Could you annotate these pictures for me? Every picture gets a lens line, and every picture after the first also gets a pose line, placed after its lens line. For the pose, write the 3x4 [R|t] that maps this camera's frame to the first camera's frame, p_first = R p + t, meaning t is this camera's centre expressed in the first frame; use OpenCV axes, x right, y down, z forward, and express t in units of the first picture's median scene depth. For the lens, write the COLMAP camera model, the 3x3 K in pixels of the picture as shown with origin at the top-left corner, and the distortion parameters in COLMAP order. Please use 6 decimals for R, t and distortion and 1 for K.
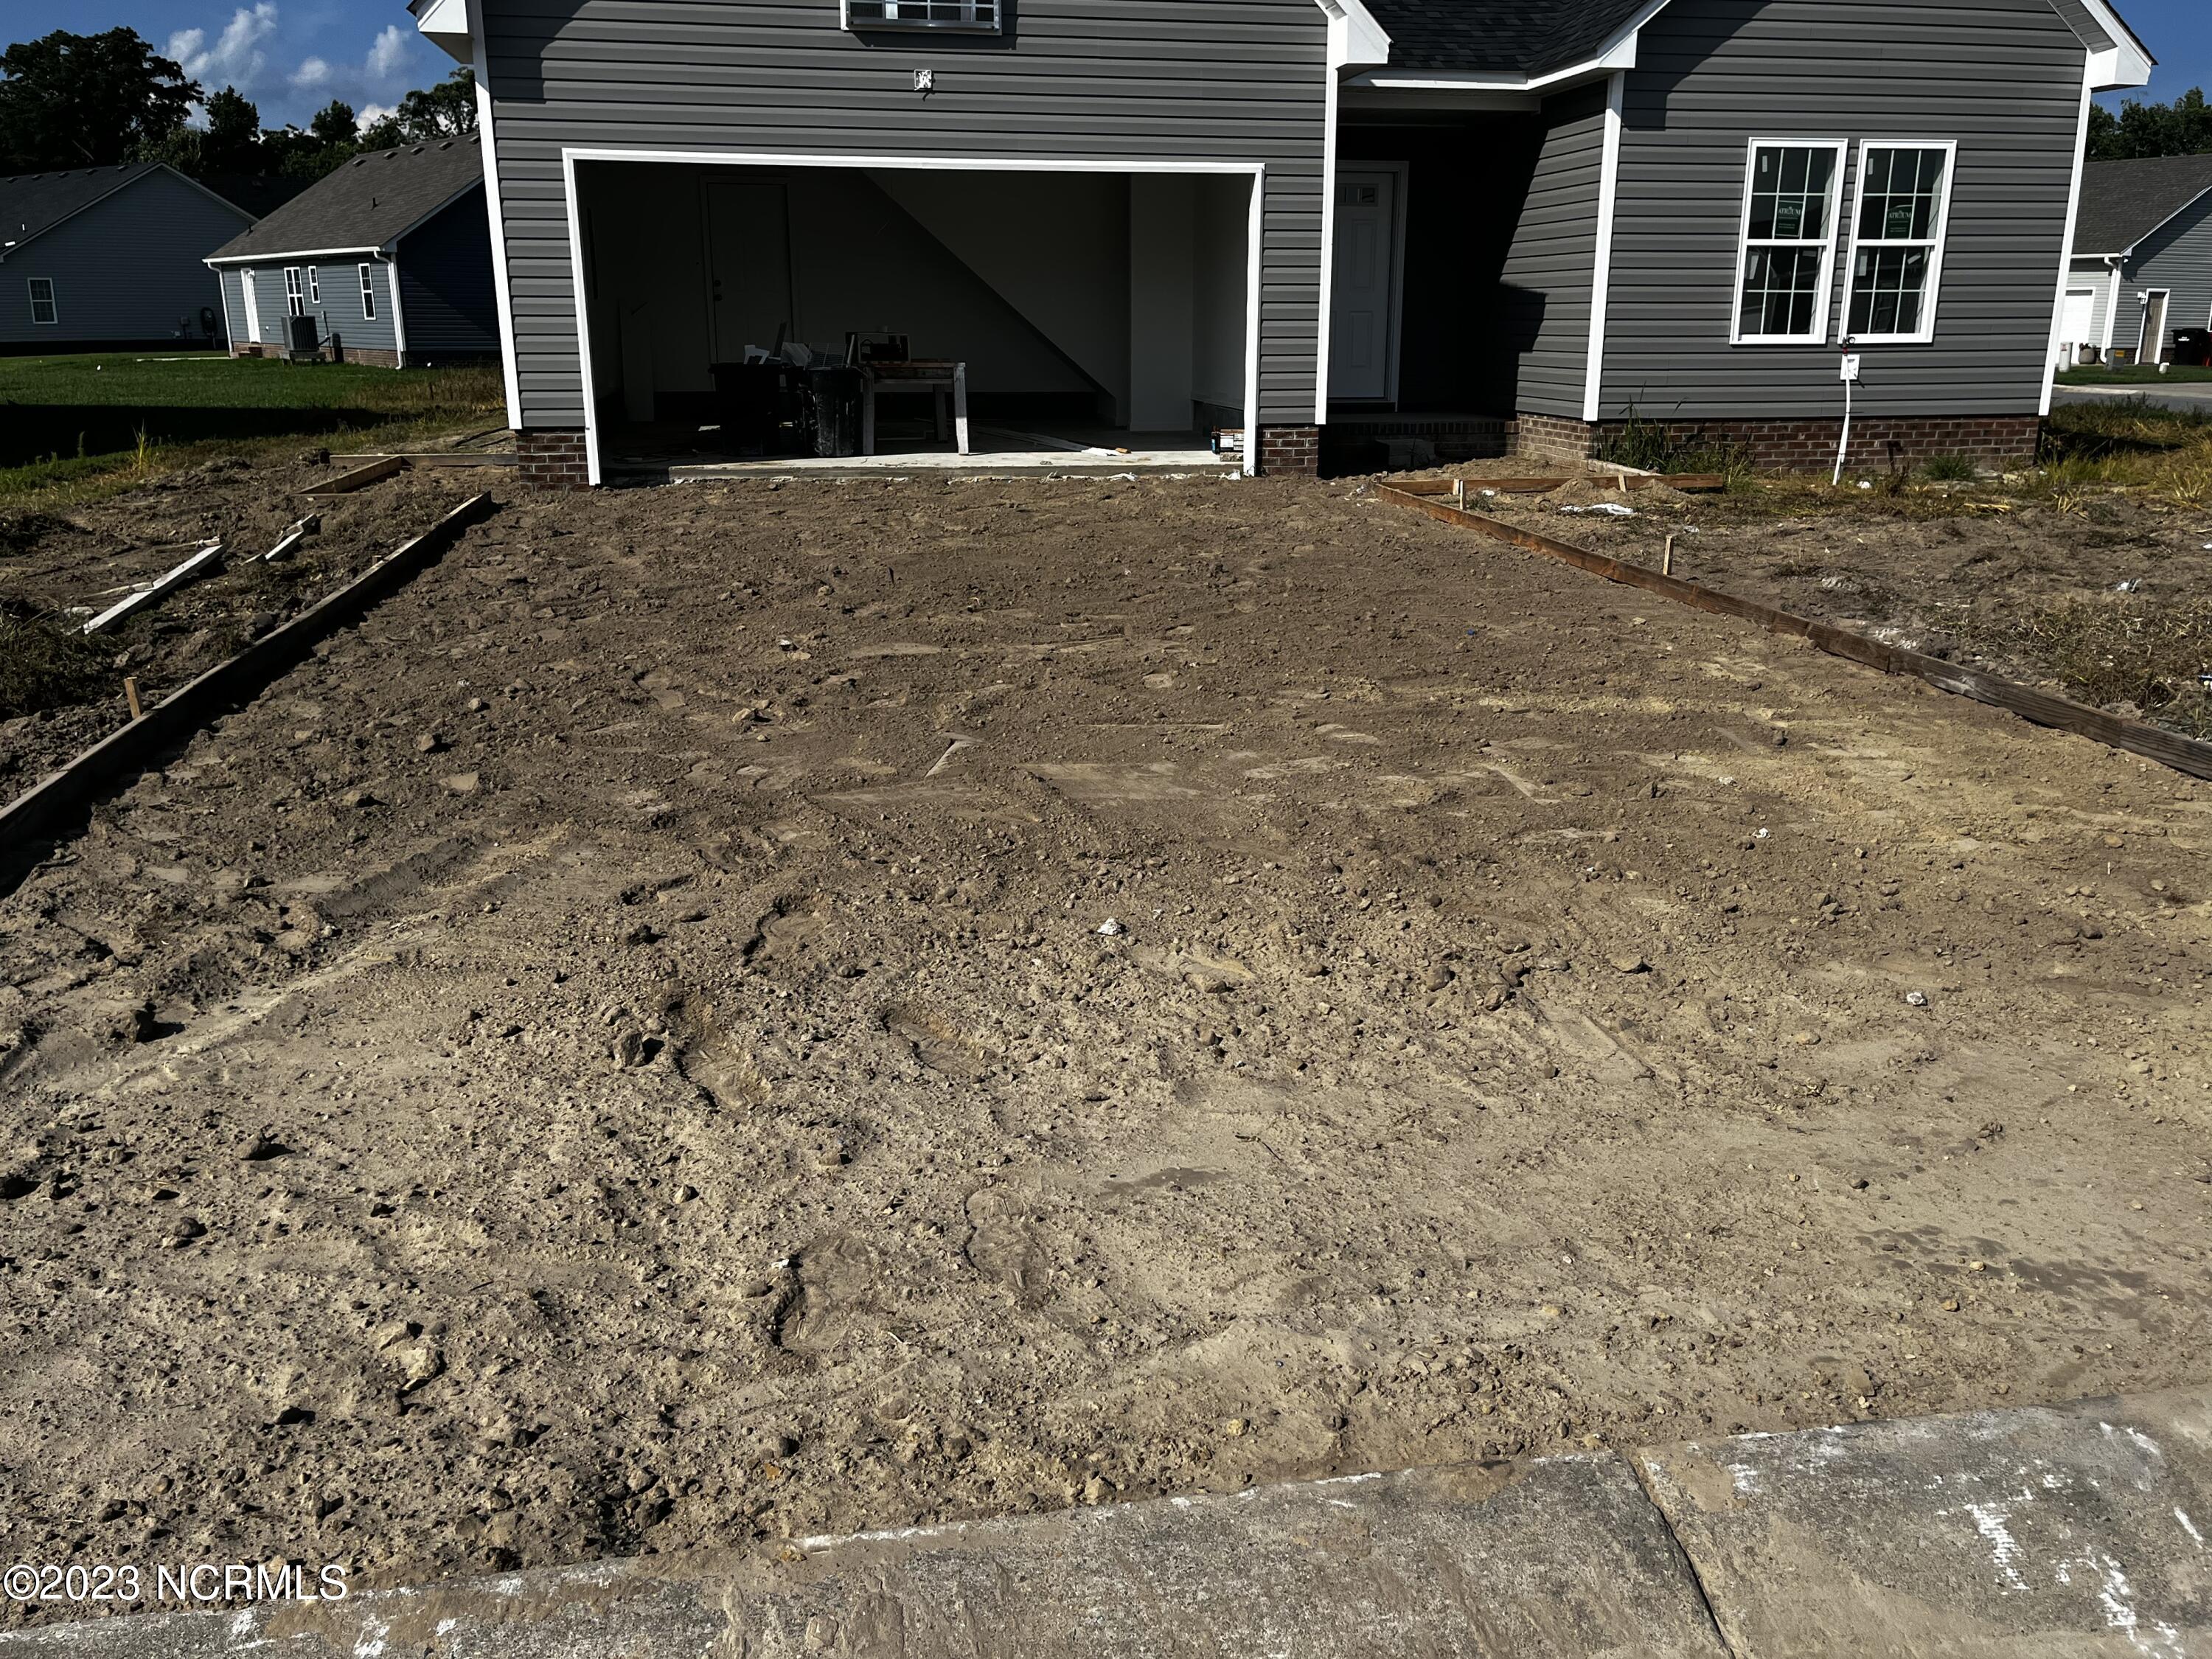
lens RADIAL K [[1776.5, 0, 1104.7], [0, 1776.5, 832.6], [0, 0, 1]] dist [0.048054, -0.047162]
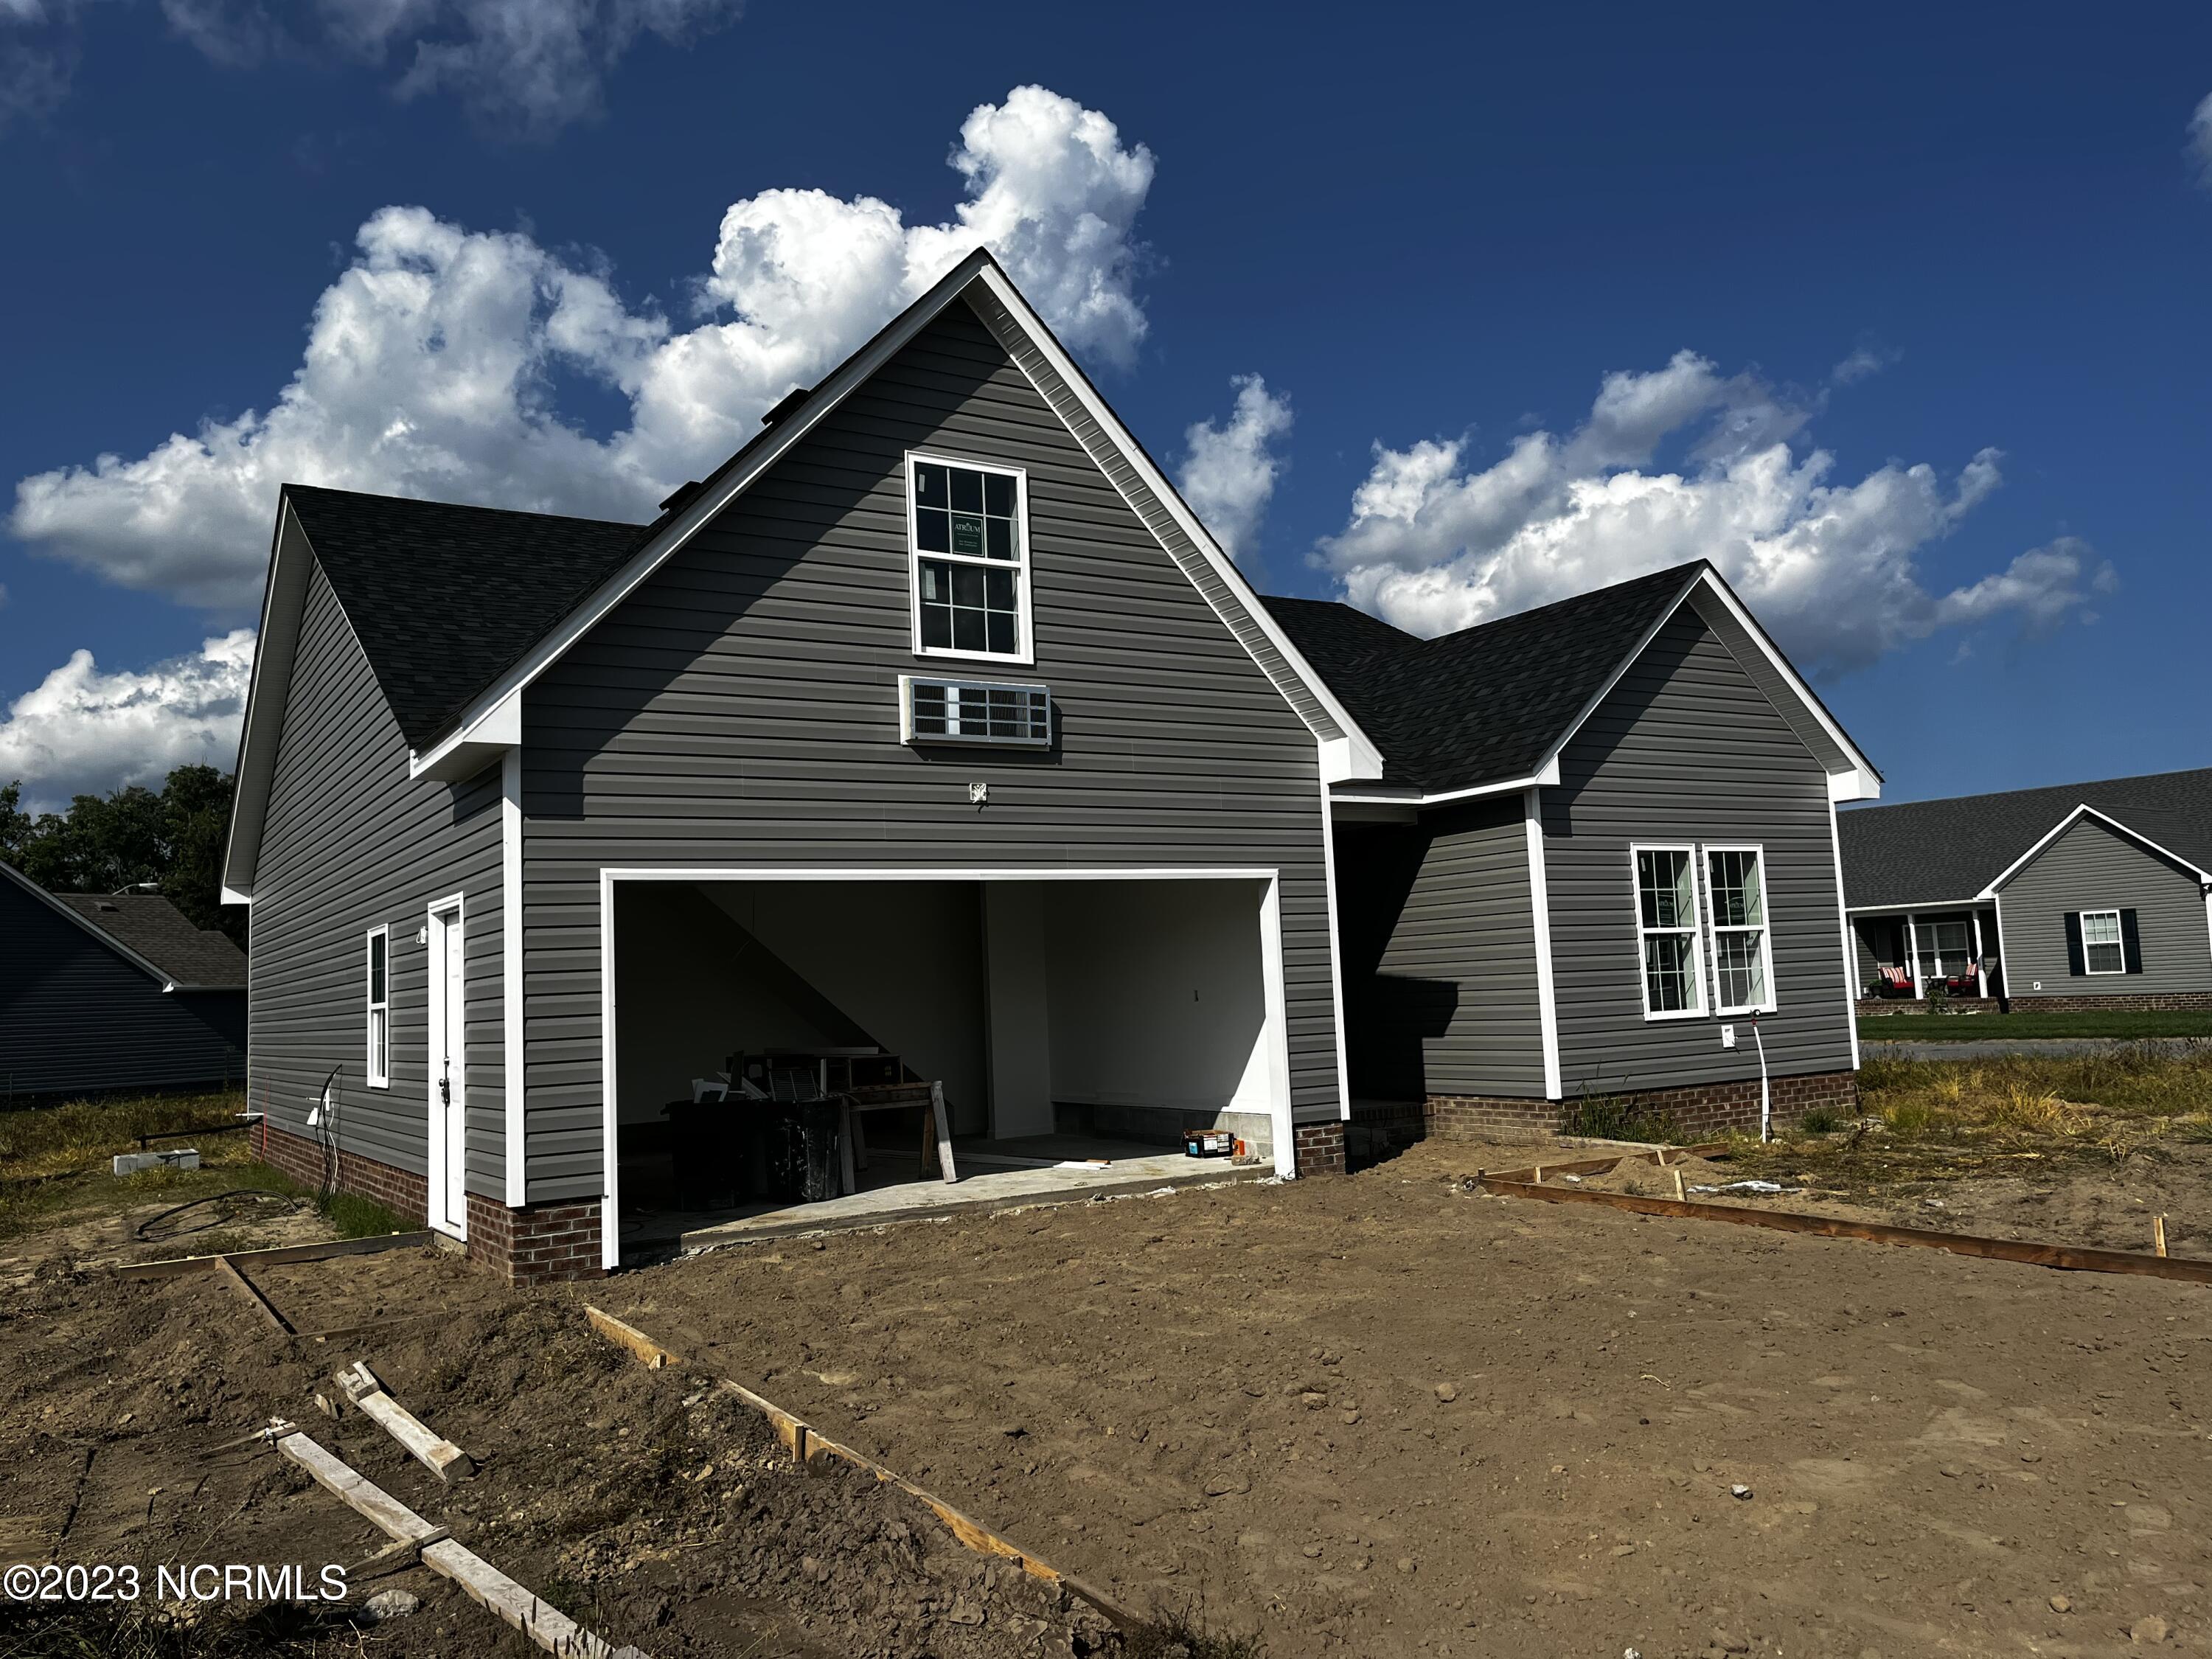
lens RADIAL K [[1680.2, 0, 1106.0], [0, 1680.2, 822.7], [0, 0, 1]] dist [0.050787, -0.005552]
pose [[0.928346, -0.008347, 0.371623, -0.330992], [0.149510, 0.923700, -0.352740, -0.074811], [-0.340324, 0.383026, 0.858761, 0.198828]]
